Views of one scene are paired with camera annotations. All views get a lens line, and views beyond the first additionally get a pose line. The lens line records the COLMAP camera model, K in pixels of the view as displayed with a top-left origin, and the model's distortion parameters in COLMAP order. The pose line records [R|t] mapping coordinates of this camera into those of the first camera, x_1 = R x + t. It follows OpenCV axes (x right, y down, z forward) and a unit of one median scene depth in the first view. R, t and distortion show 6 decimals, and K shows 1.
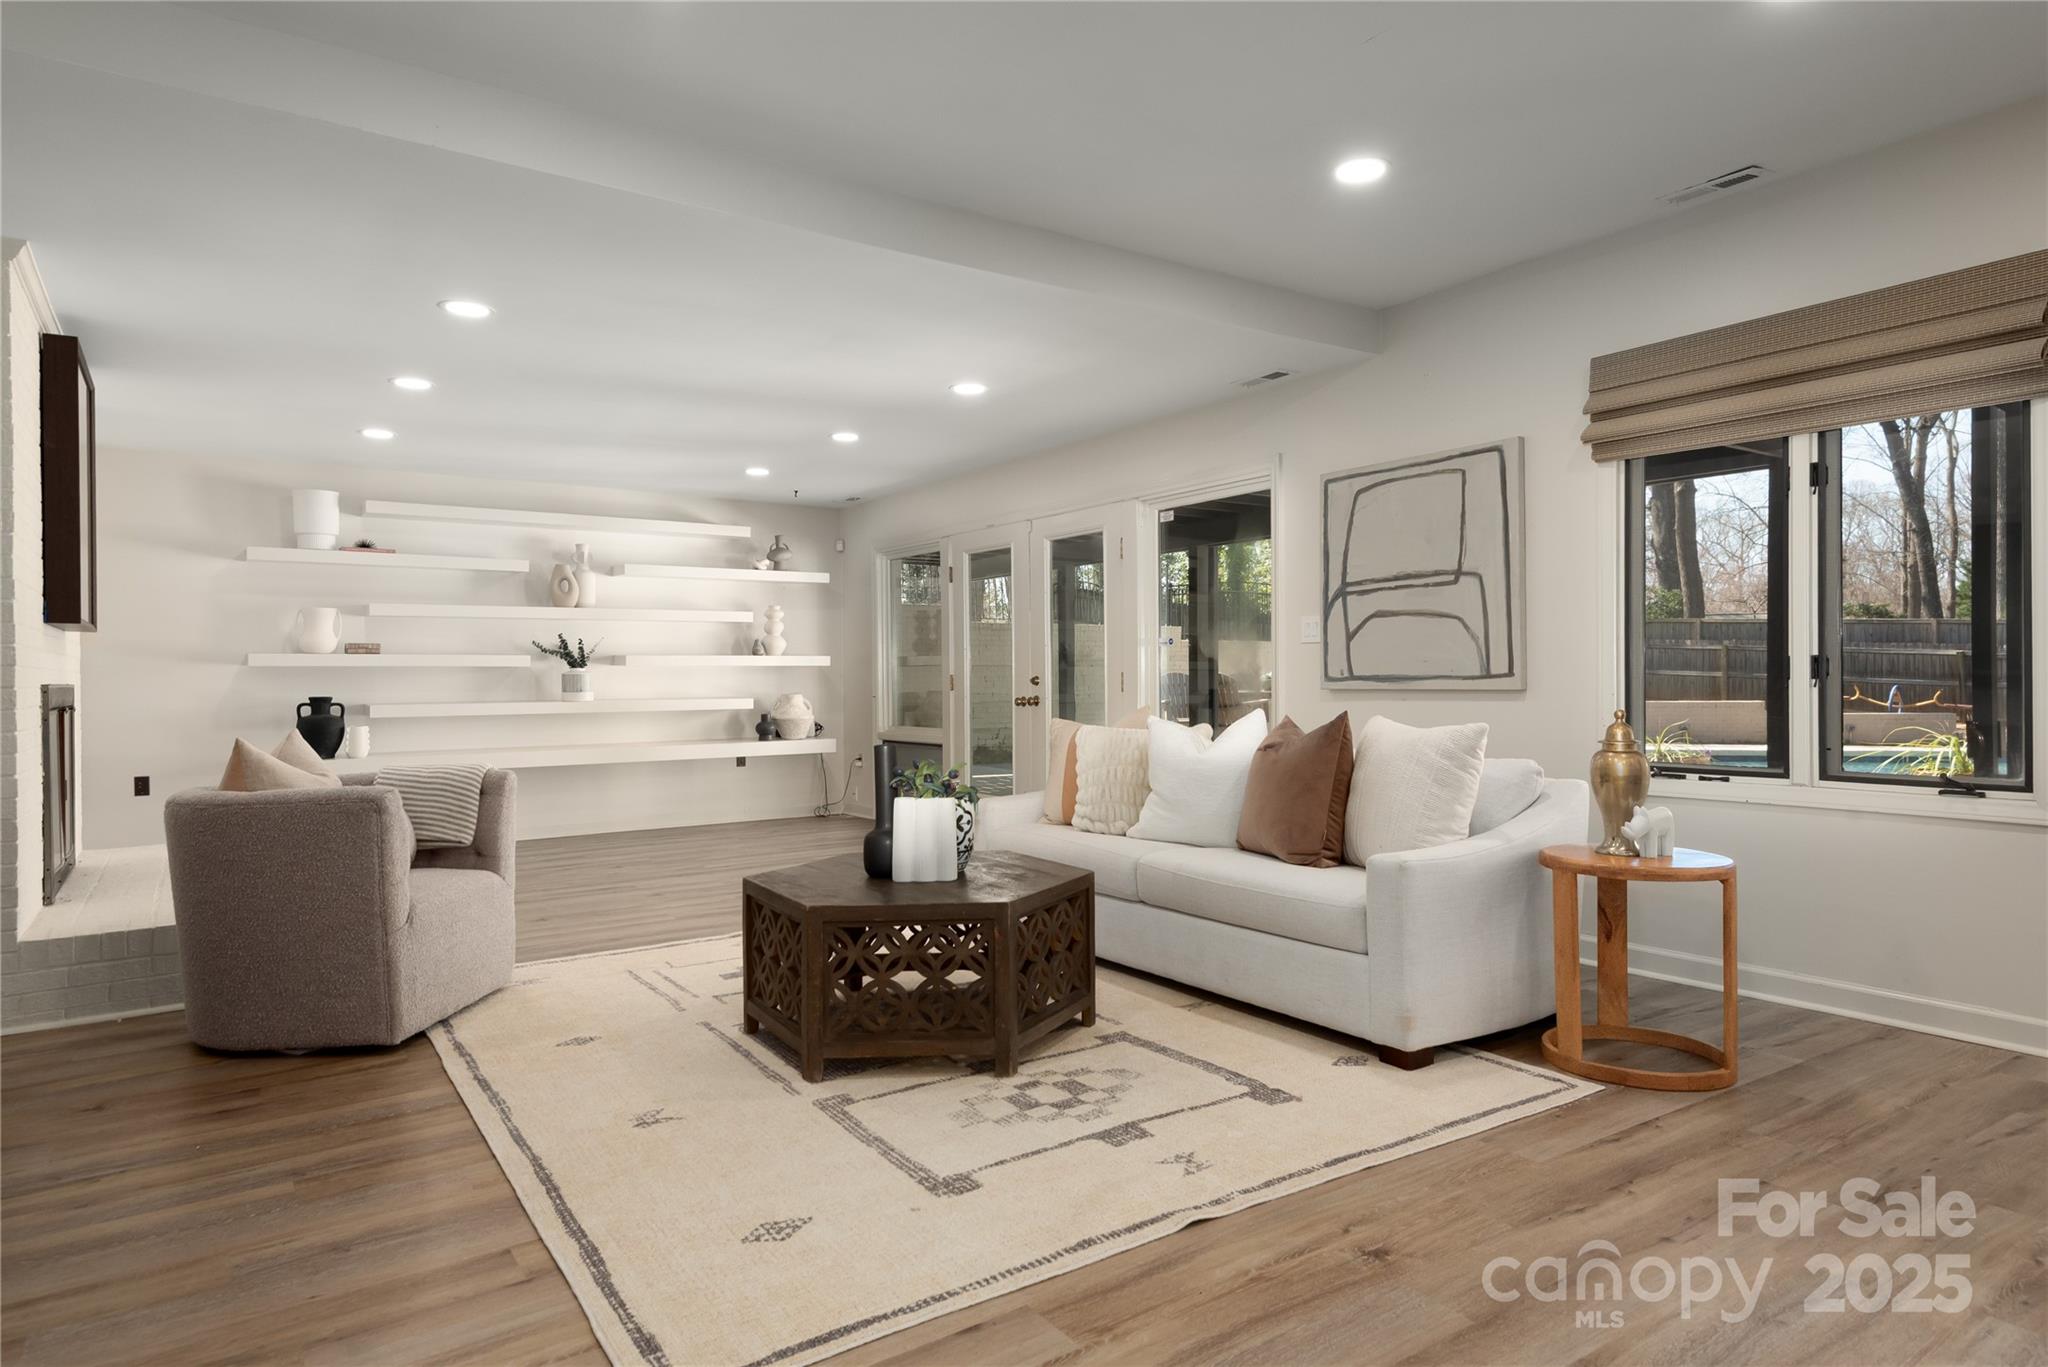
lens RADIAL K [[1156.4, 0, 1018.1], [0, 1156.4, 678.2], [0, 0, 1]] dist [0.013003, -0.008594]
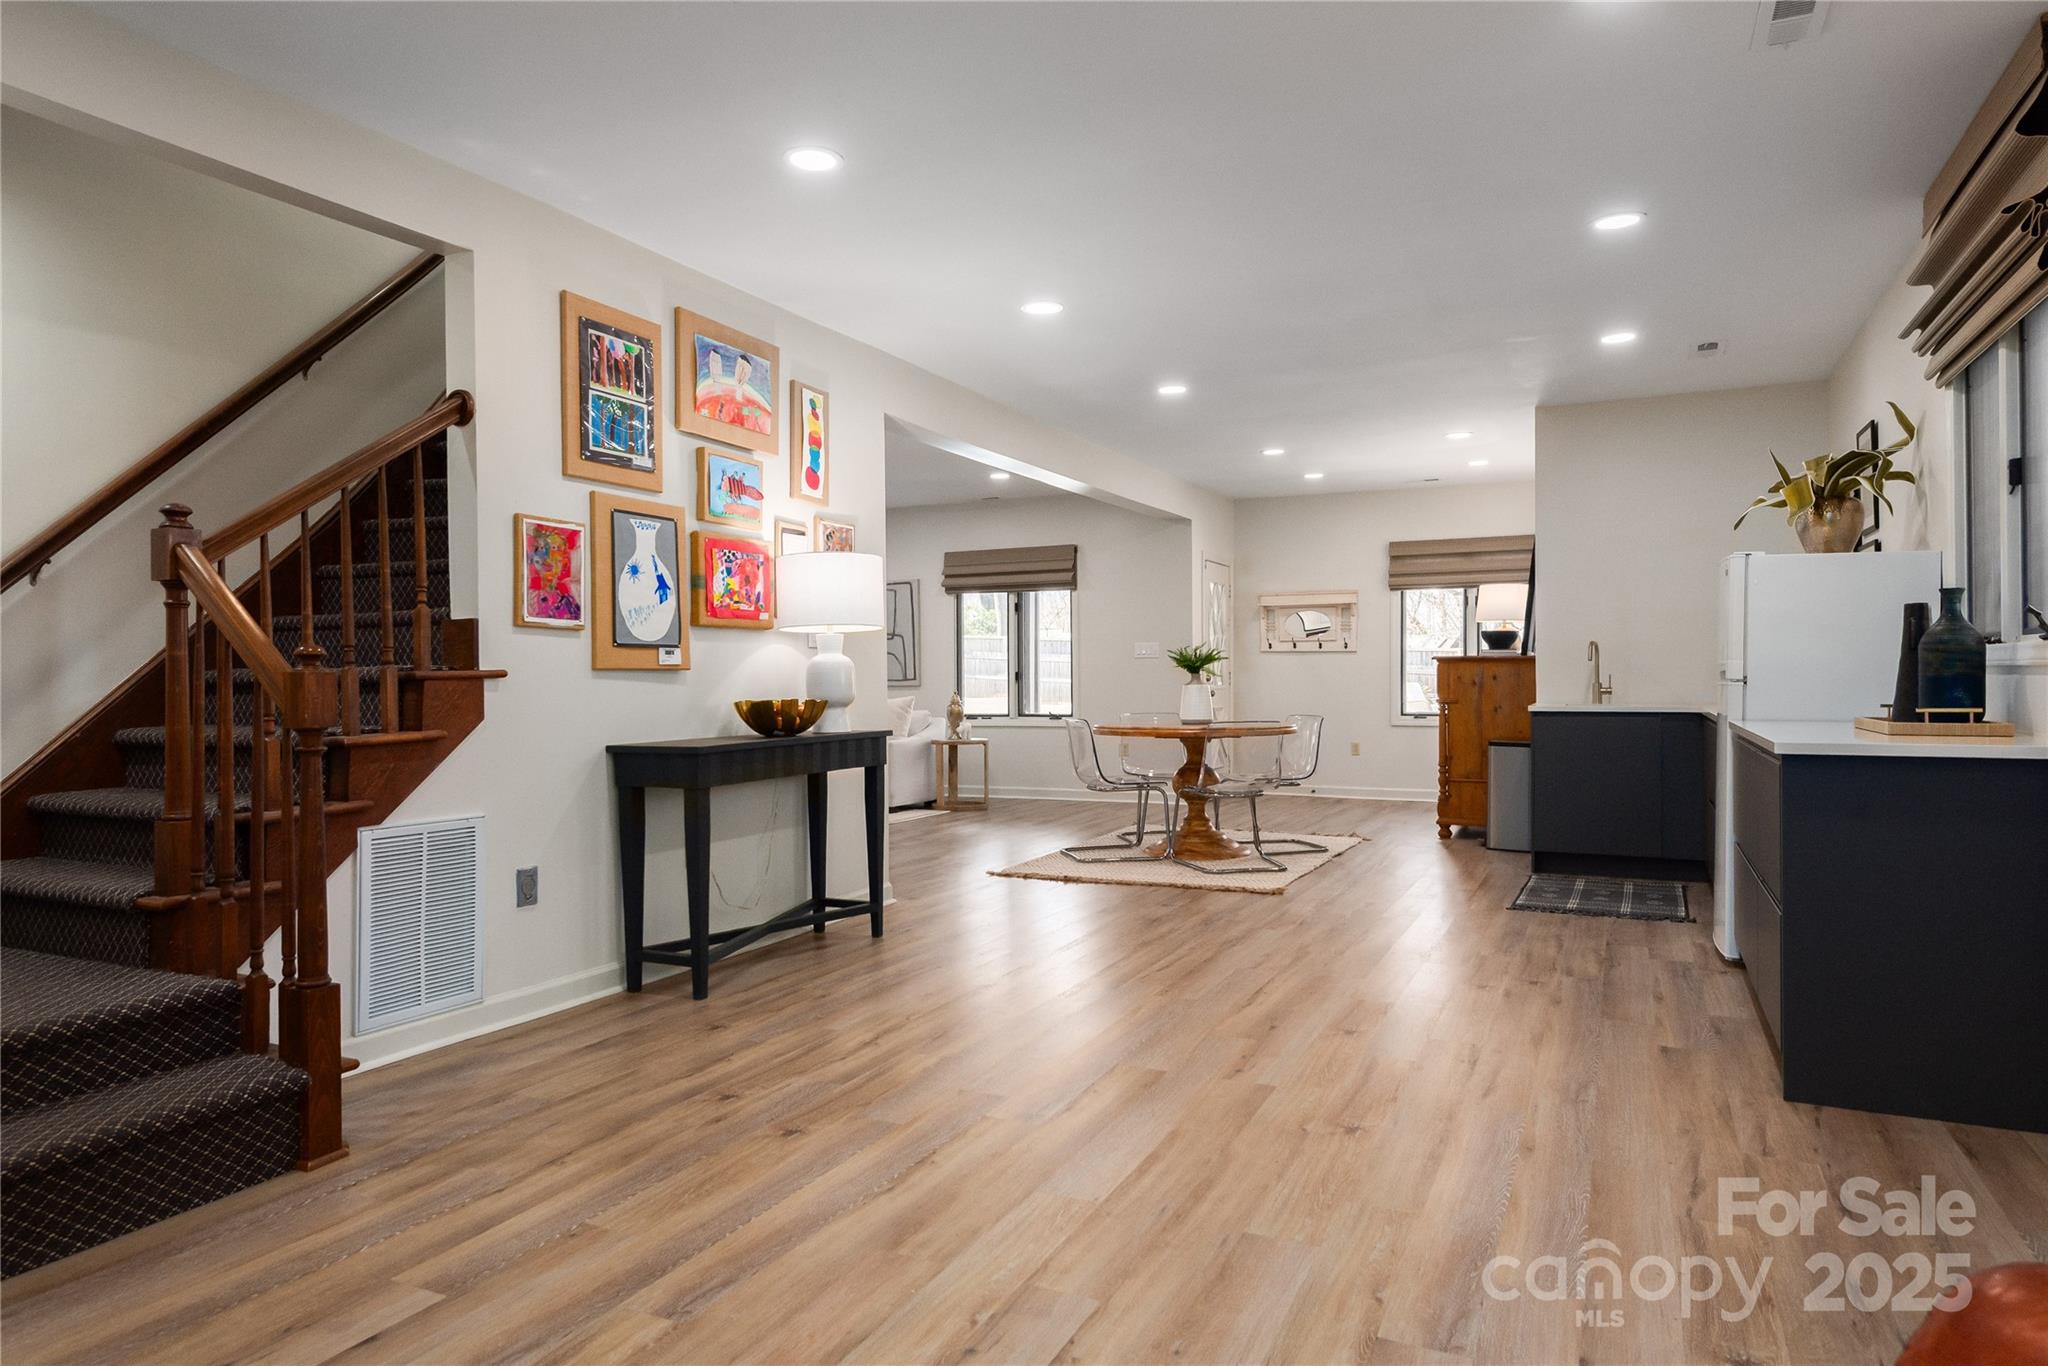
lens RADIAL K [[1238.8, 0, 1022.6], [0, 1238.8, 680.2], [0, 0, 1]] dist [0.001123, 0.000153]
pose [[0.863092, -0.005720, 0.505014, -0.901239], [0.004689, 0.999984, 0.003312, -0.011334], [-0.505024, -0.000491, 0.863105, -1.760918]]
